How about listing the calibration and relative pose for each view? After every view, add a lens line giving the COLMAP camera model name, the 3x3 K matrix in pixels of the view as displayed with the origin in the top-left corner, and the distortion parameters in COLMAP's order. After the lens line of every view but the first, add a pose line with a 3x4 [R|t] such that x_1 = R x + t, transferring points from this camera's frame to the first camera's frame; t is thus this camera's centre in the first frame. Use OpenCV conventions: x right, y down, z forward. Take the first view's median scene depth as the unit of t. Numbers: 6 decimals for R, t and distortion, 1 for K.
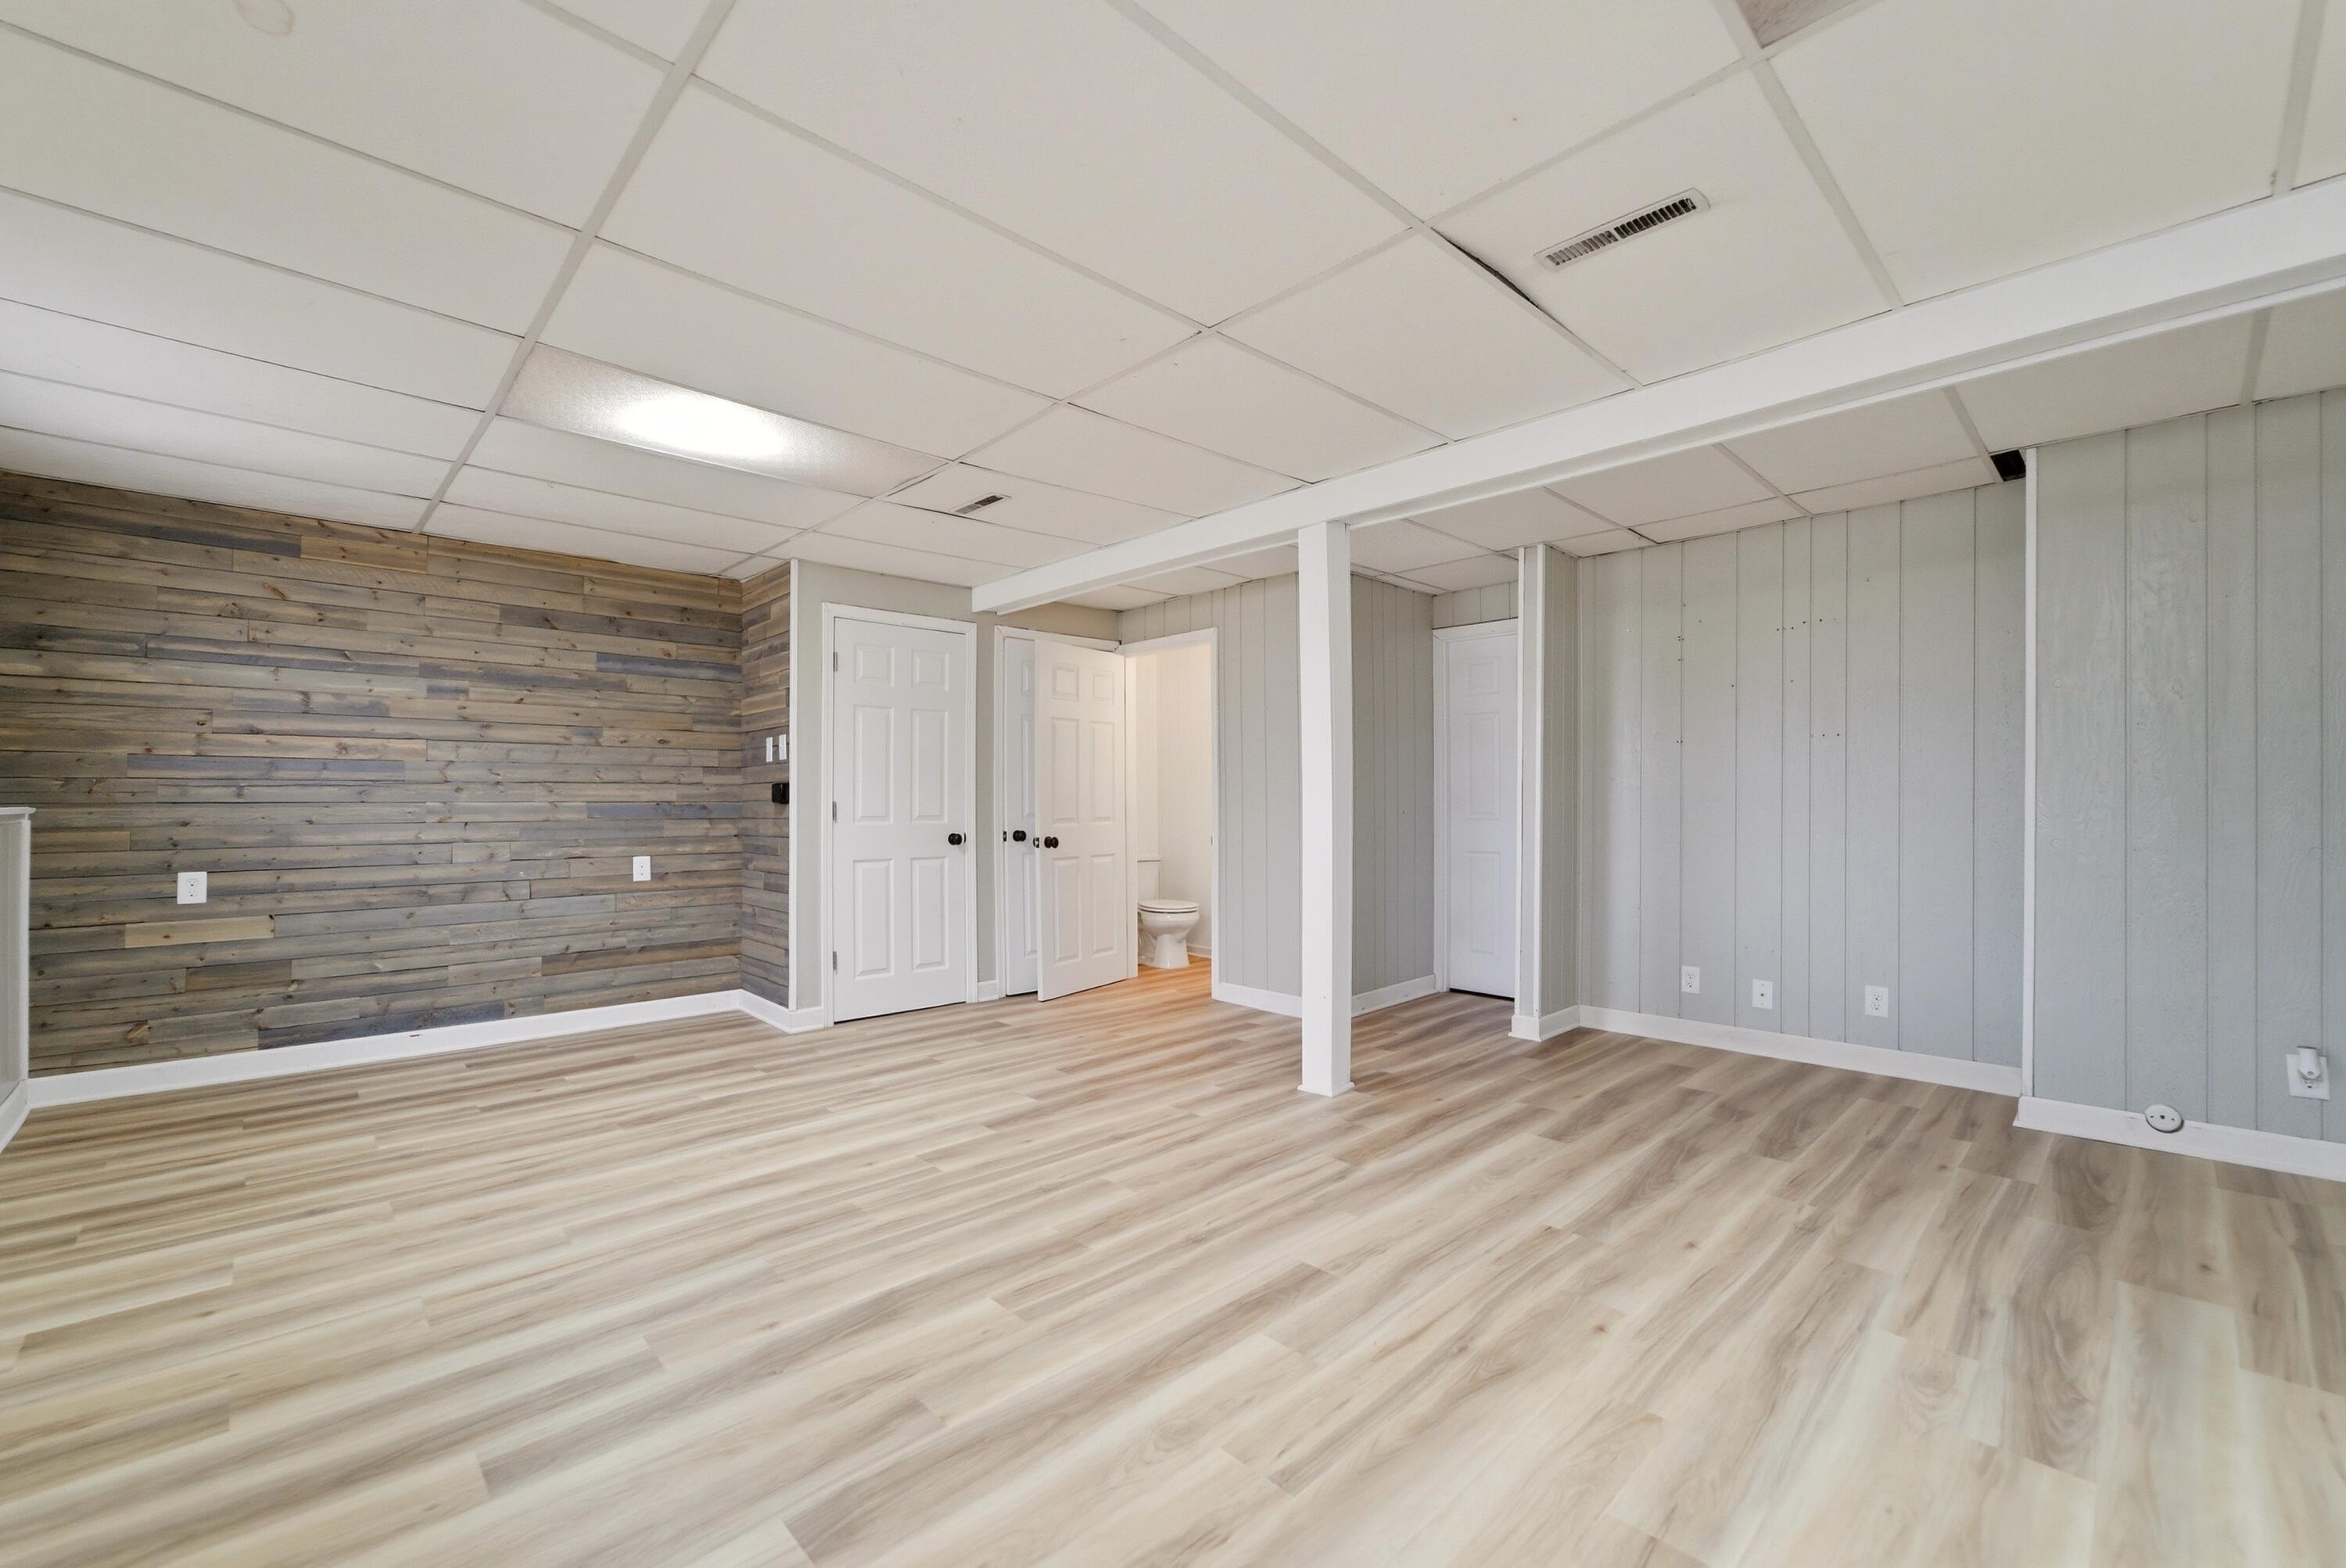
lens RADIAL K [[970.1, 0, 1185.4], [0, 970.1, 786.3], [0, 0, 1]] dist [-0.015118, -0.000038]
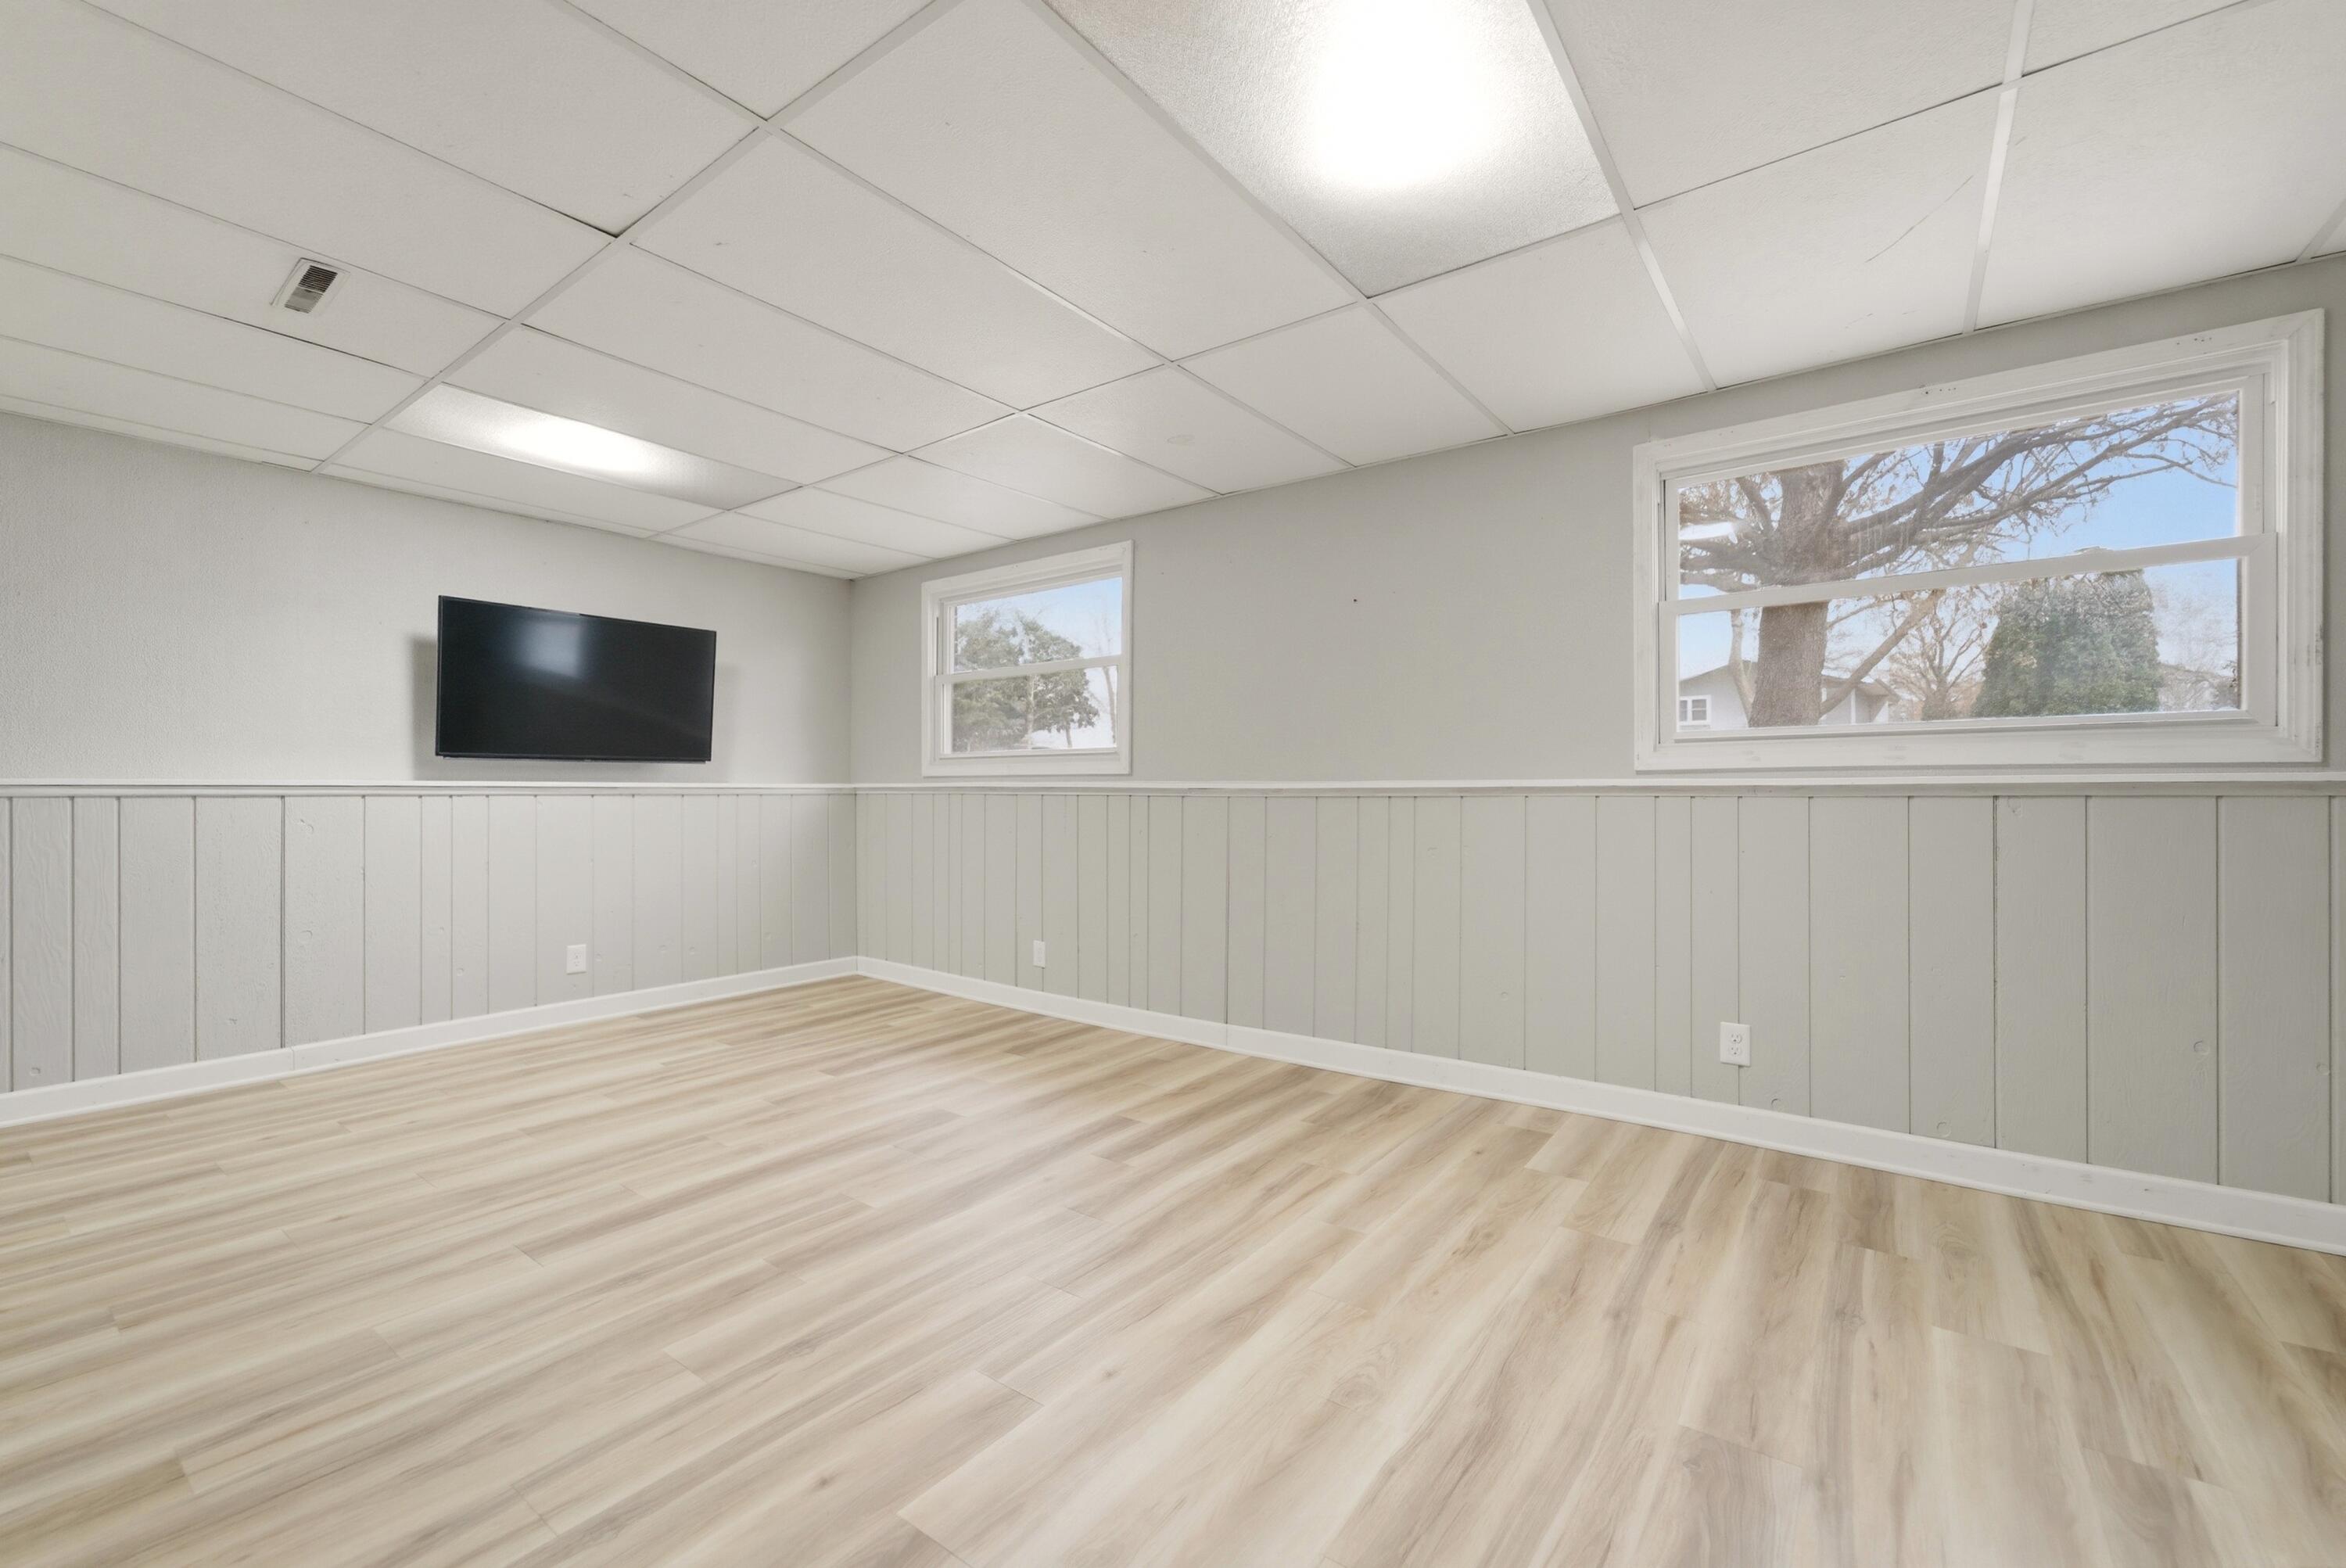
lens RADIAL K [[942.7, 0, 1173.0], [0, 942.7, 784.0], [0, 0, 1]] dist [-0.050504, 0.025782]
pose [[-0.986743, 0.004427, -0.162231, -0.208366], [0.008015, 0.999737, -0.021466, 0.031013], [0.162093, -0.022481, -0.986519, 1.191705]]
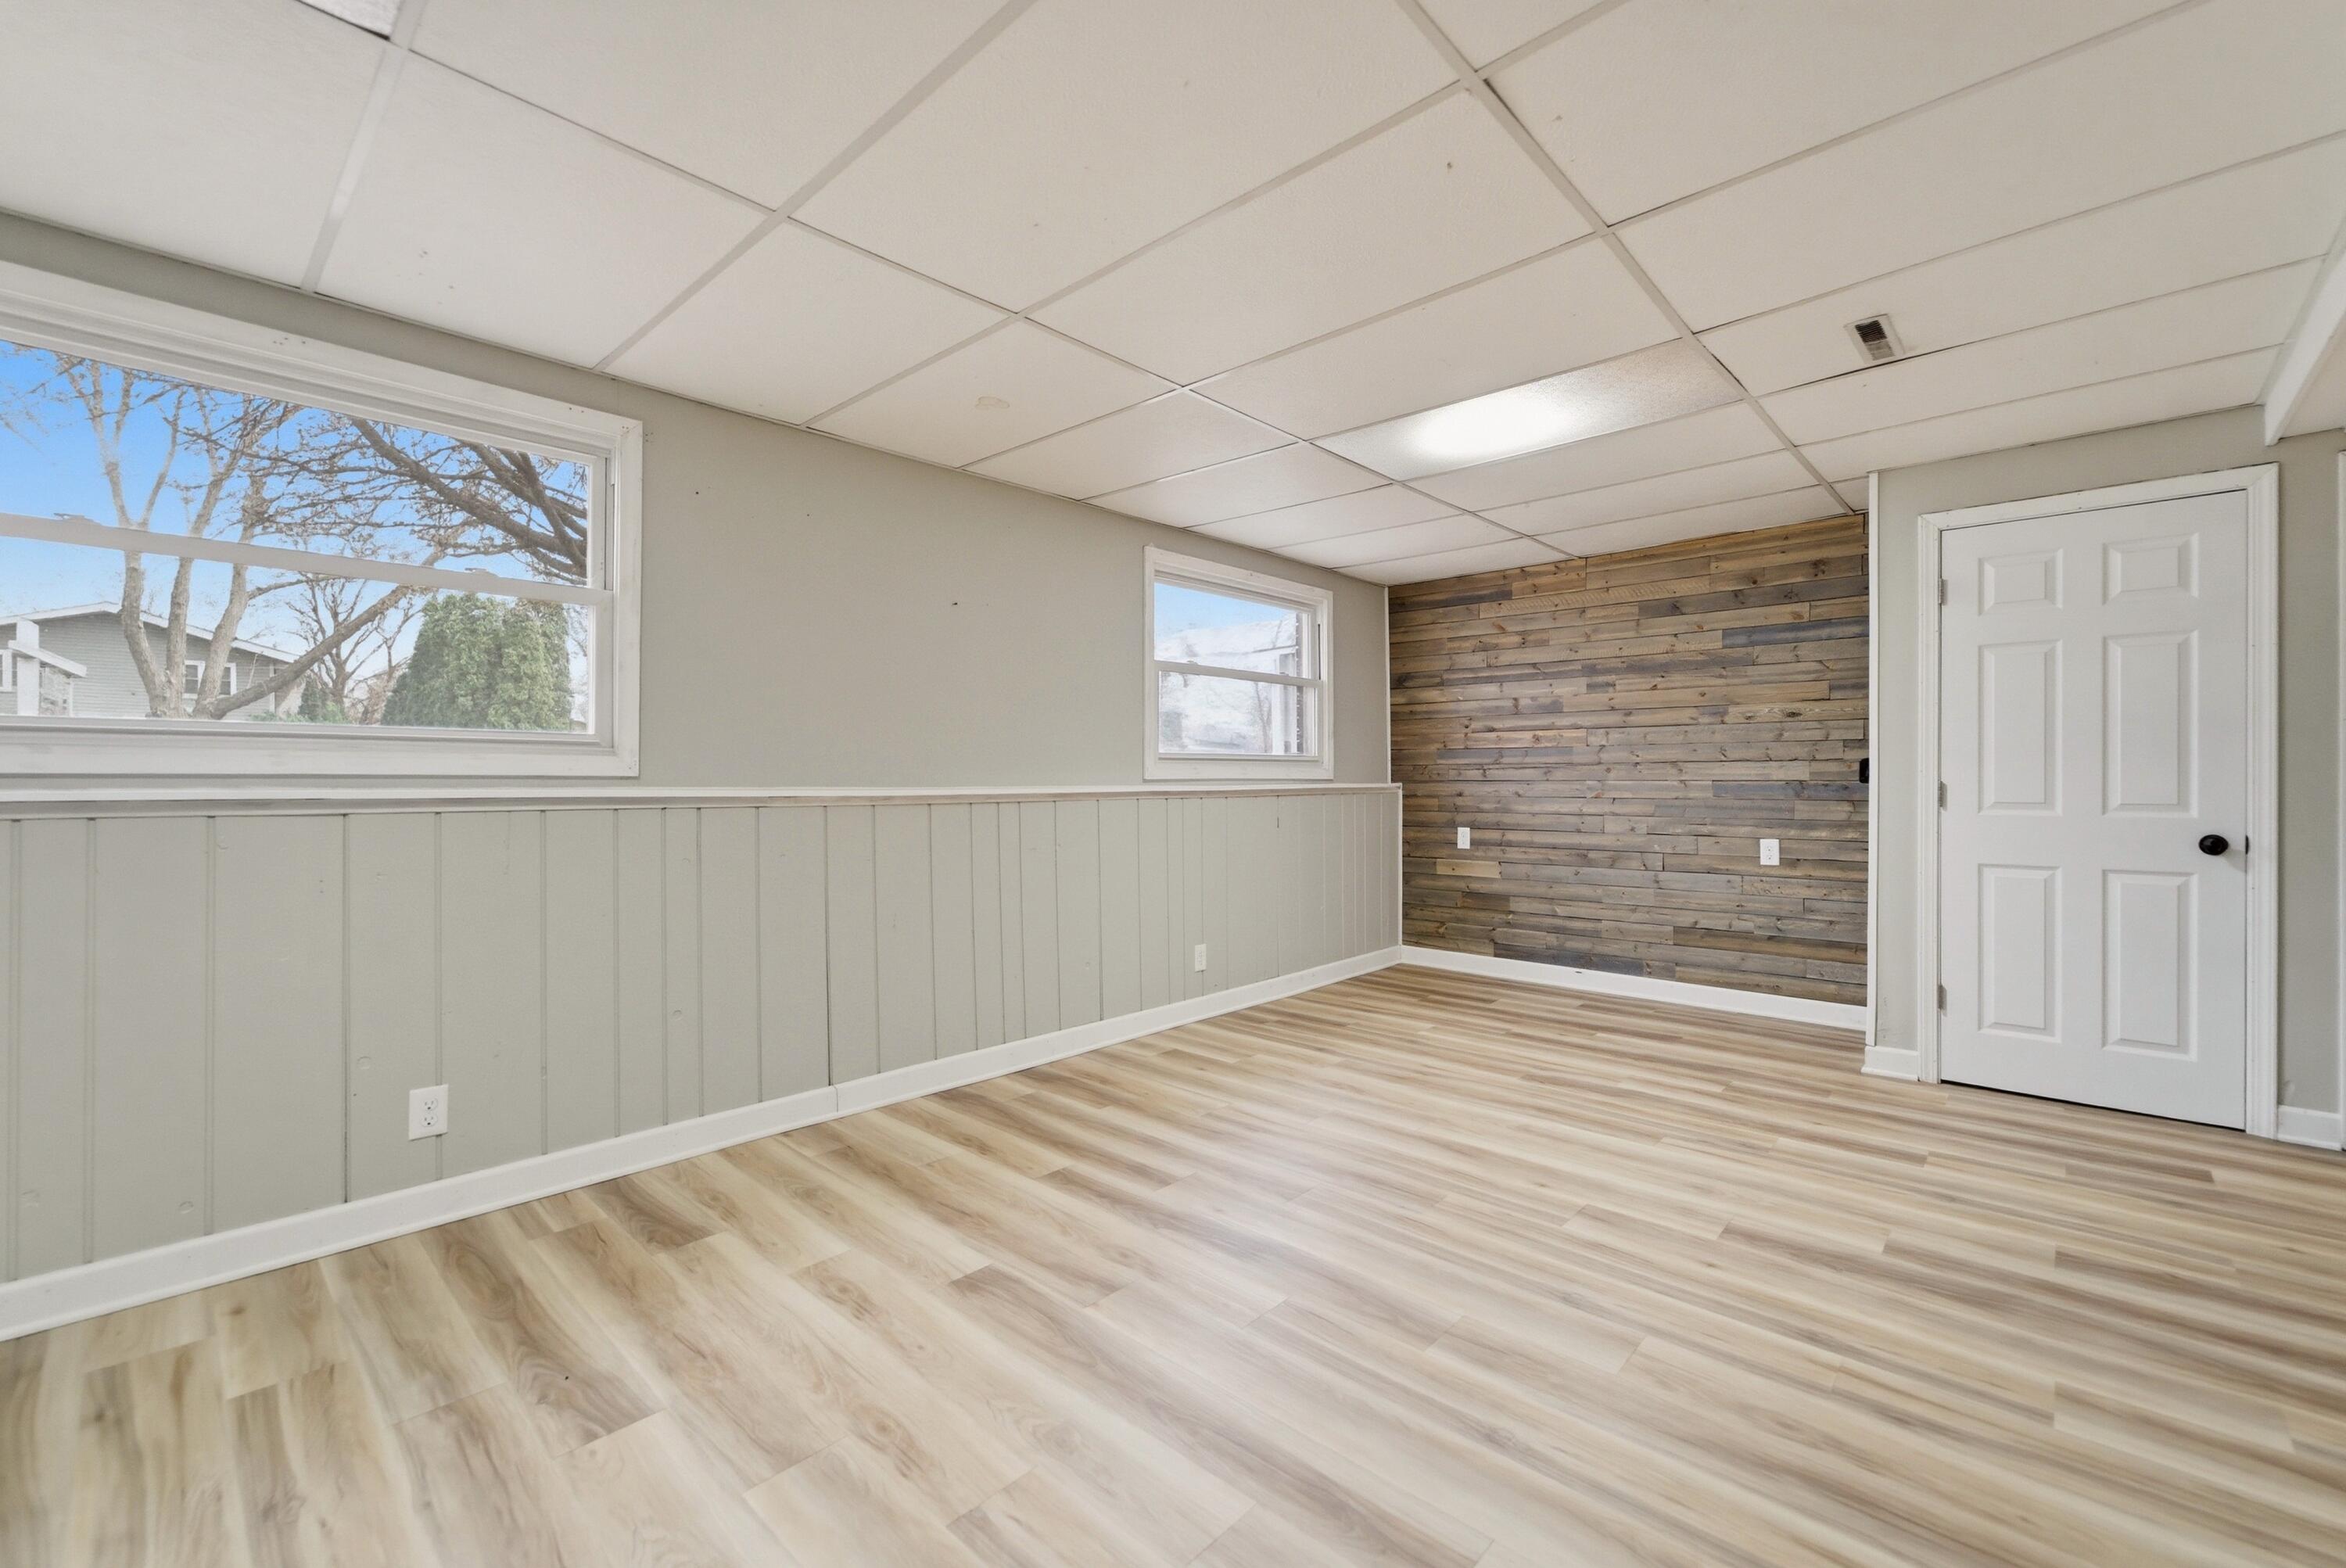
lens RADIAL K [[970.1, 0, 1185.4], [0, 970.1, 786.3], [0, 0, 1]] dist [-0.015118, -0.000038]
pose [[0.046161, 0.010616, -0.998878, 0.419619], [0.017126, 0.999788, 0.011417, 0.001281], [0.998787, -0.017634, 0.045969, 0.477081]]
